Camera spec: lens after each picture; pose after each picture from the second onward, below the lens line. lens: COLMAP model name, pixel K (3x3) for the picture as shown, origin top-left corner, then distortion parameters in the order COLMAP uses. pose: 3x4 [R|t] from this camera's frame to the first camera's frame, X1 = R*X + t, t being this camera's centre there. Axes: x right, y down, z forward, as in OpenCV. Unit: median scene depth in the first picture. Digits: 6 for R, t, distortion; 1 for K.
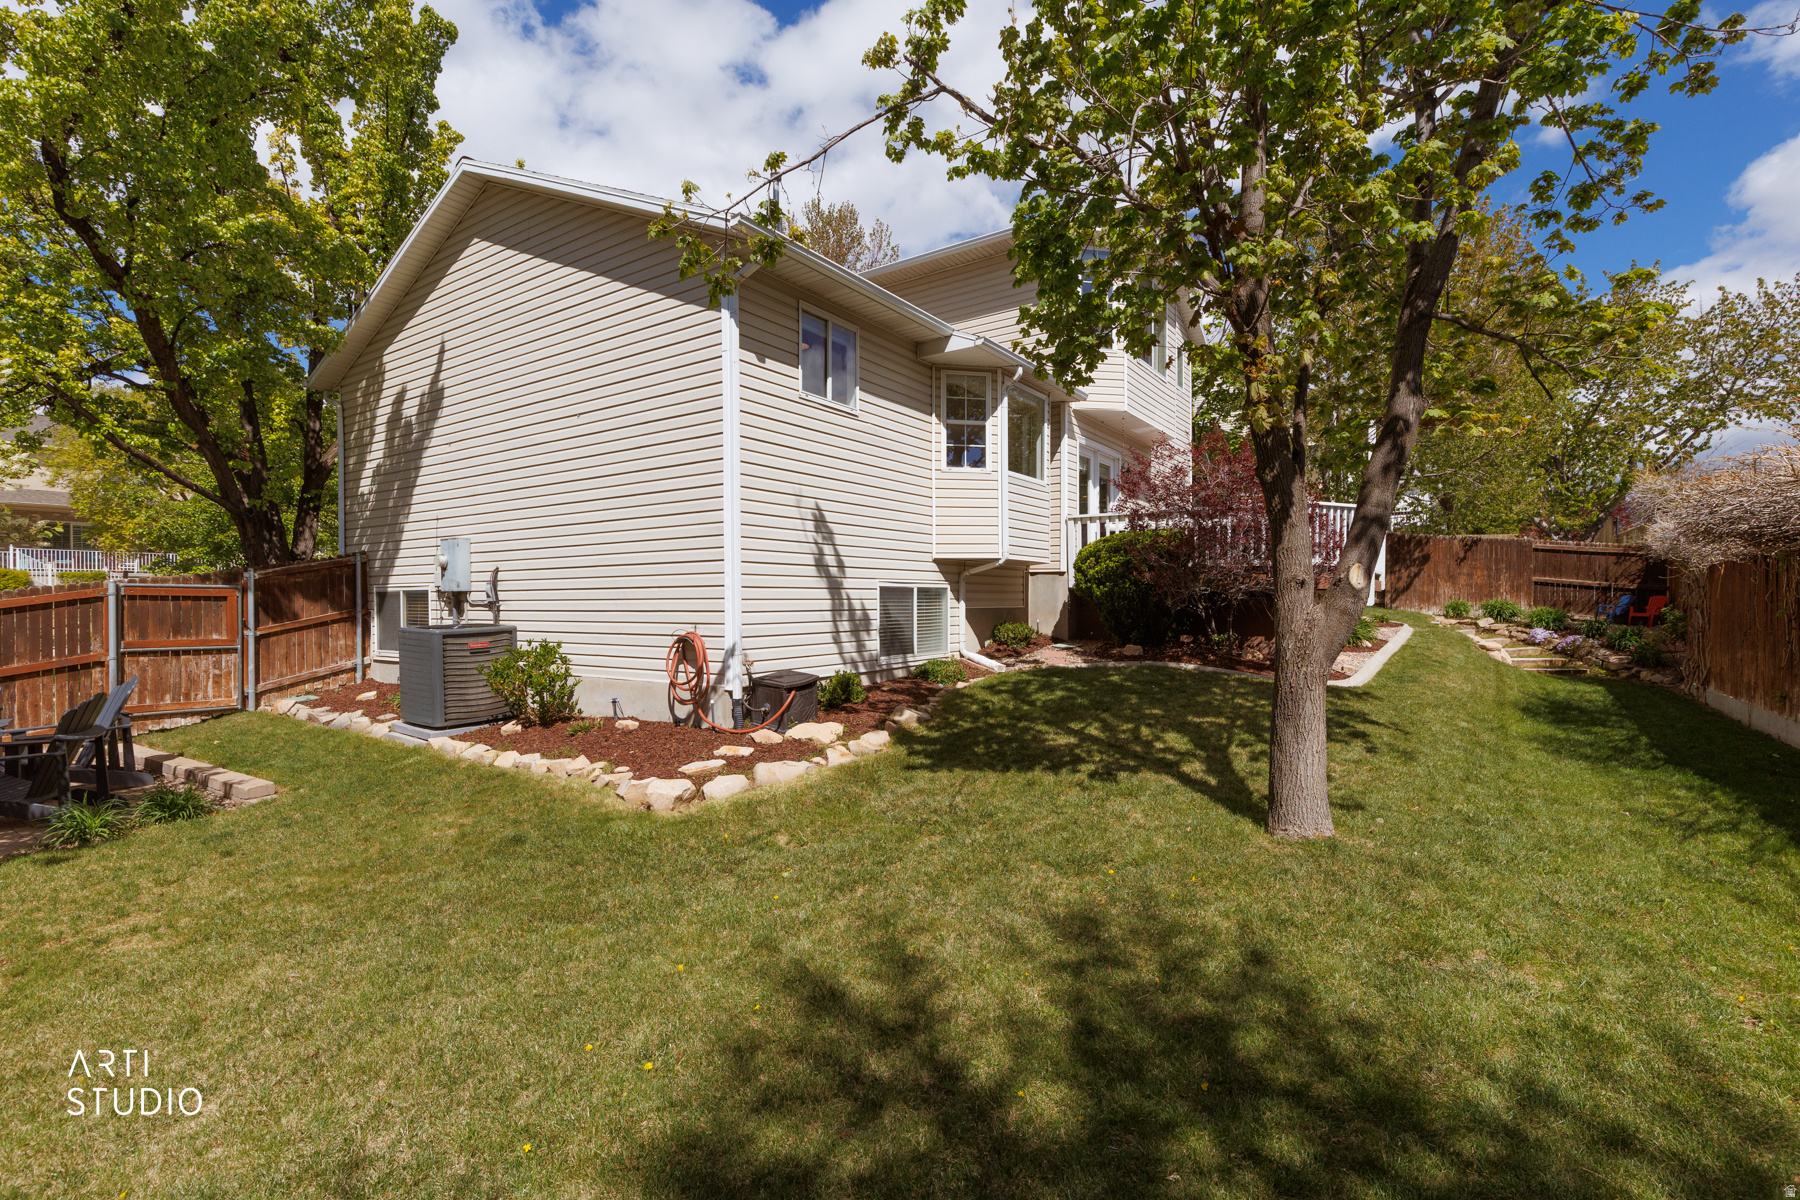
lens RADIAL K [[807.5, 0, 904.4], [0, 807.5, 598.6], [0, 0, 1]] dist [0.005459, 0.000306]
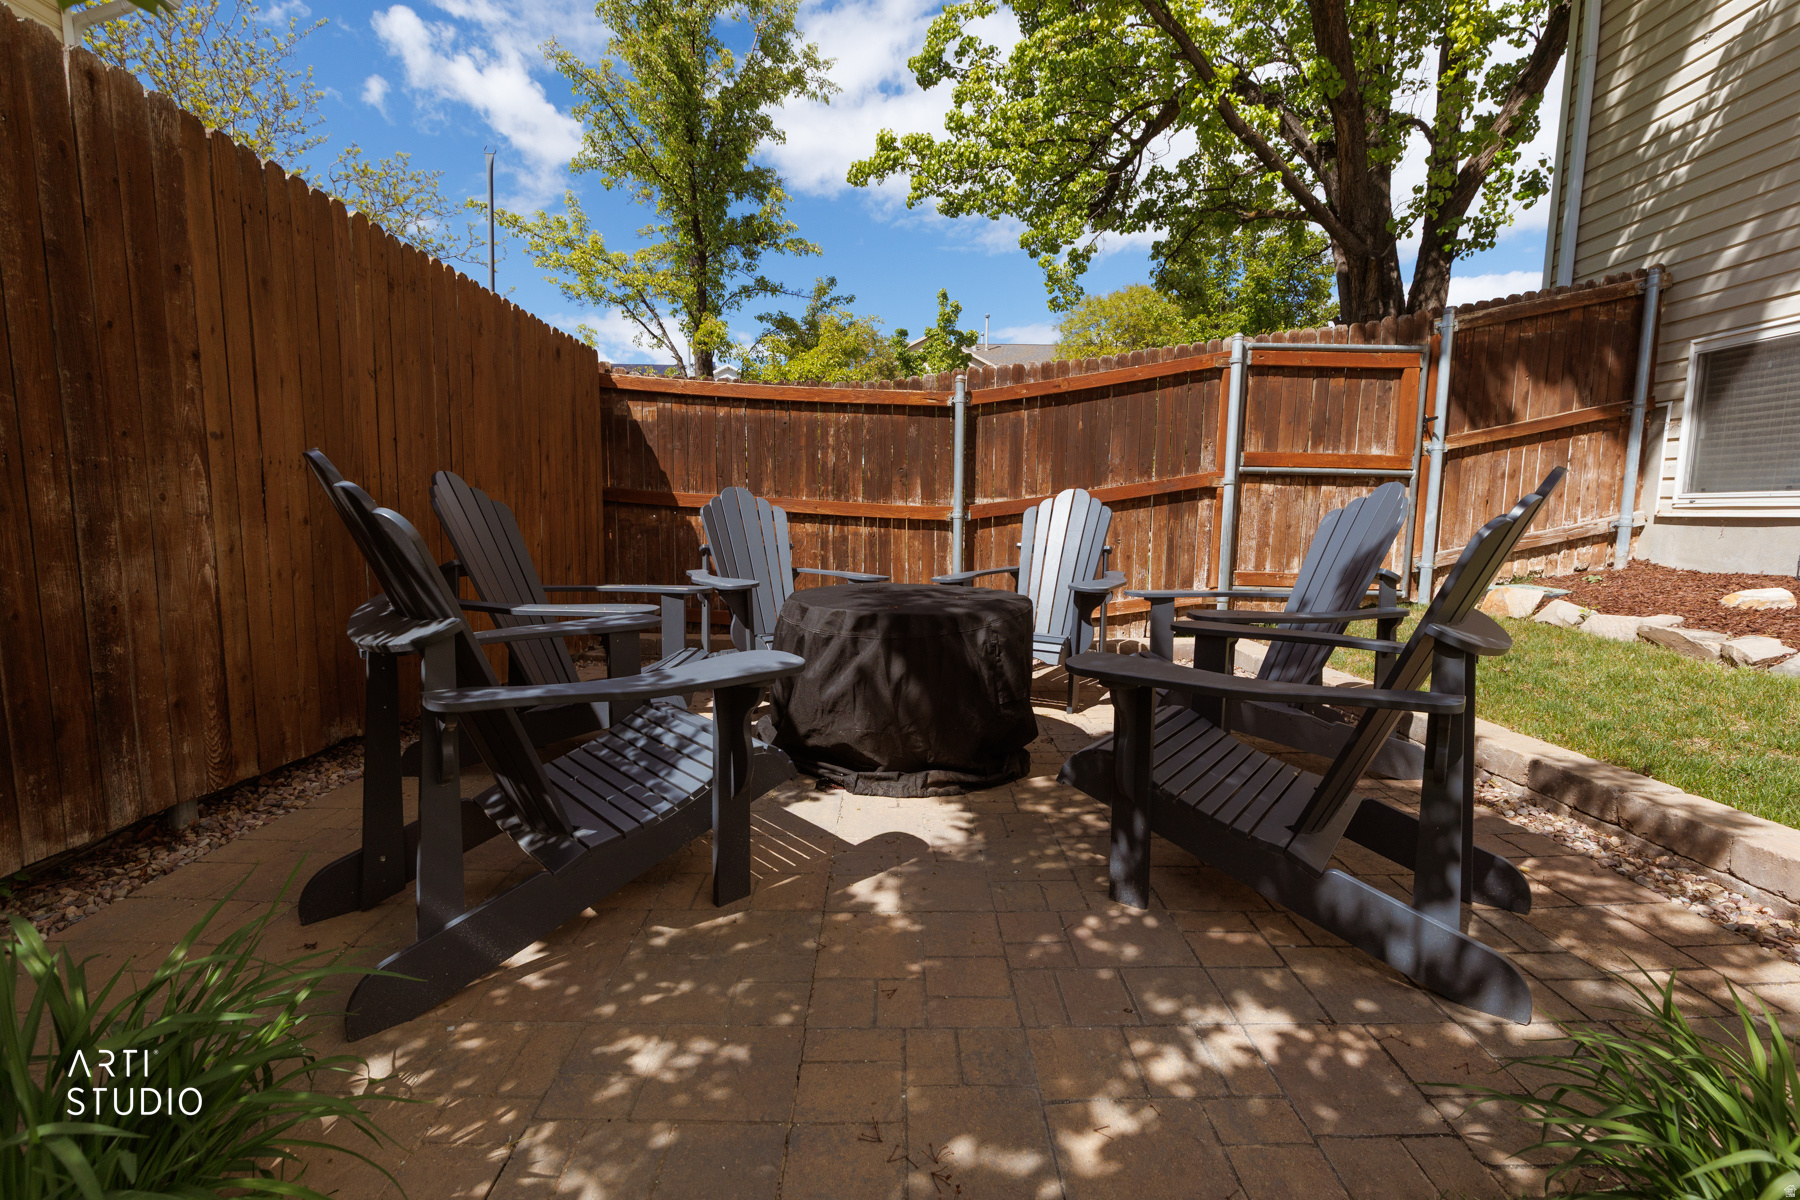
lens RADIAL K [[807.5, 0, 901.9], [0, 807.5, 601.9], [0, 0, 1]] dist [0.005459, 0.000306]
pose [[0.579080, 0.104589, -0.808534, -0.590272], [-0.015280, 0.992955, 0.117502, 0.083882], [0.815127, -0.055688, 0.576599, 0.452186]]
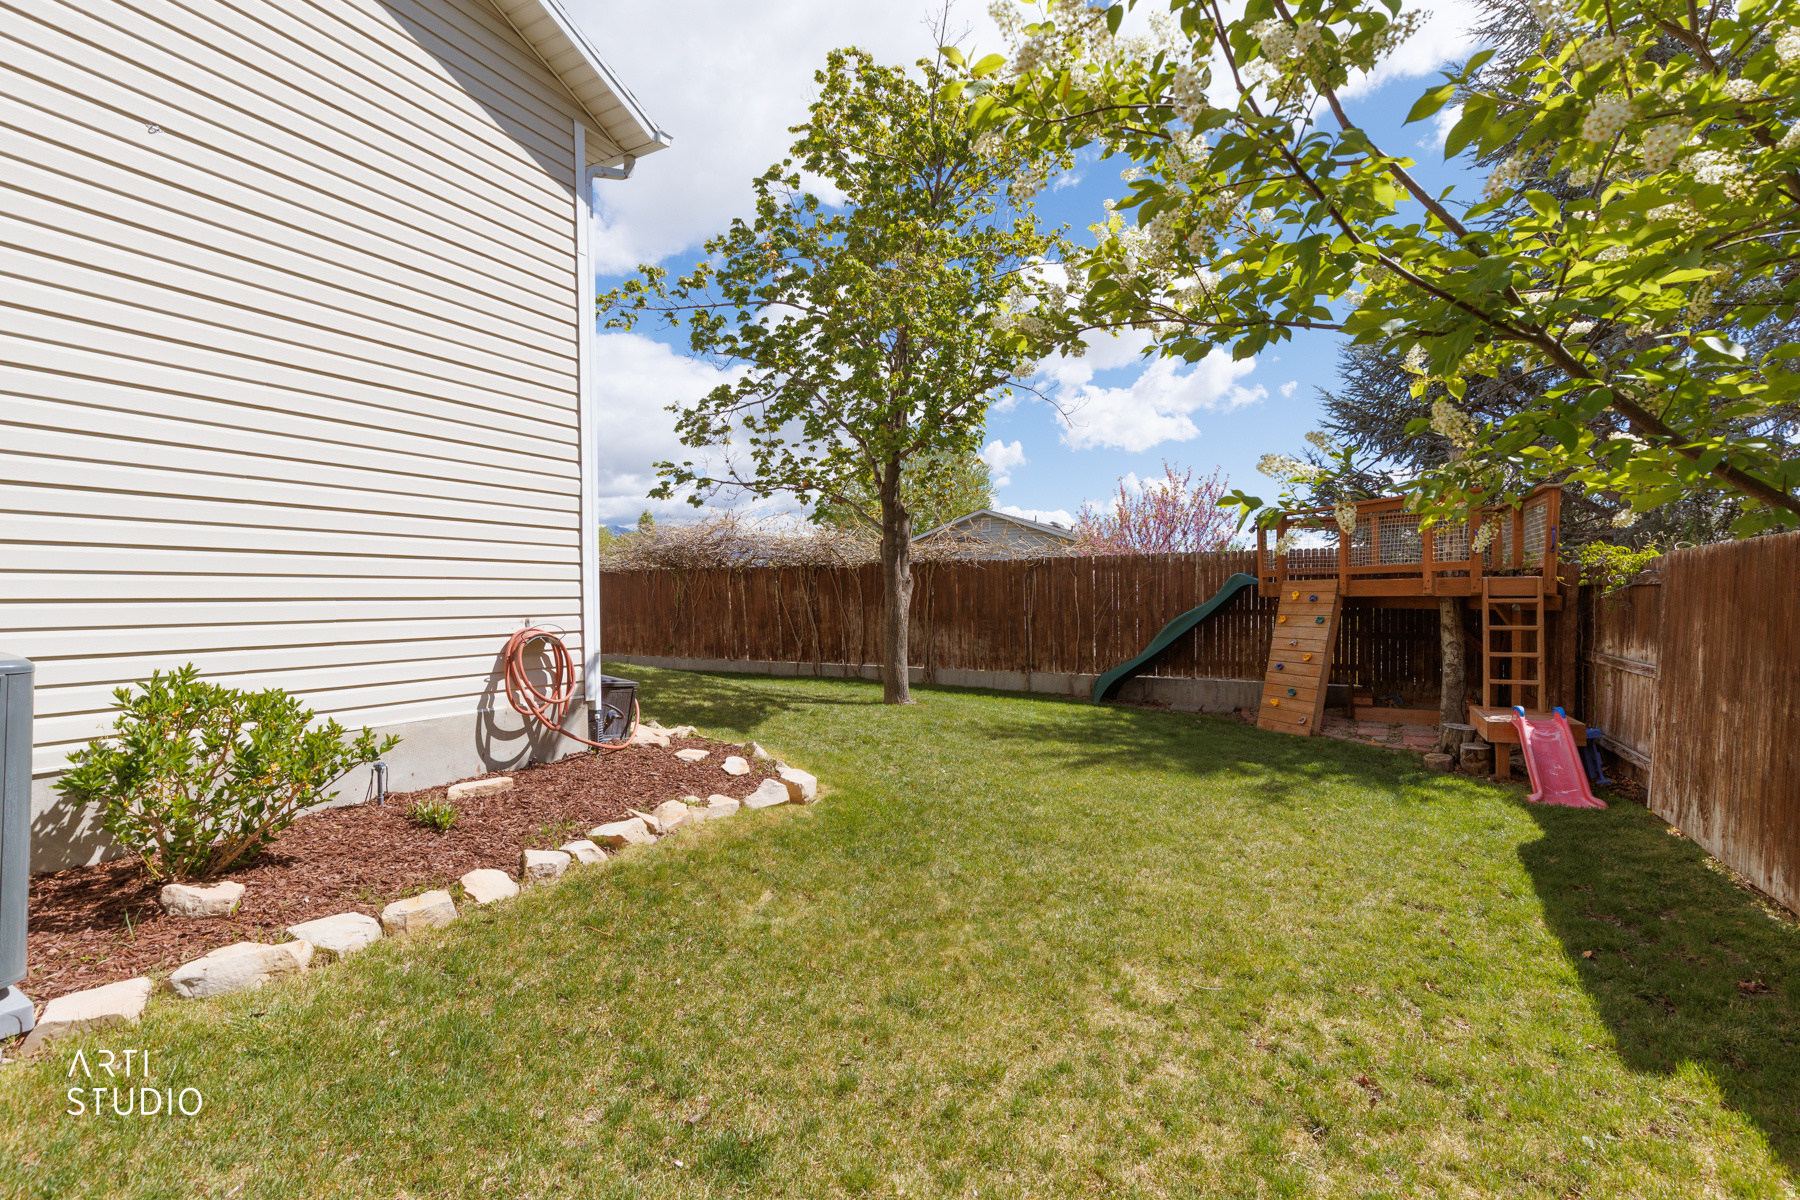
lens RADIAL K [[807.5, 0, 904.1], [0, 807.5, 601.6], [0, 0, 1]] dist [0.005459, 0.000306]
pose [[-0.109369, -0.000719, 0.994001, -1.509504], [-0.002484, 0.999997, 0.000450, 0.025782], [-0.993998, -0.002420, -0.109371, 1.166227]]
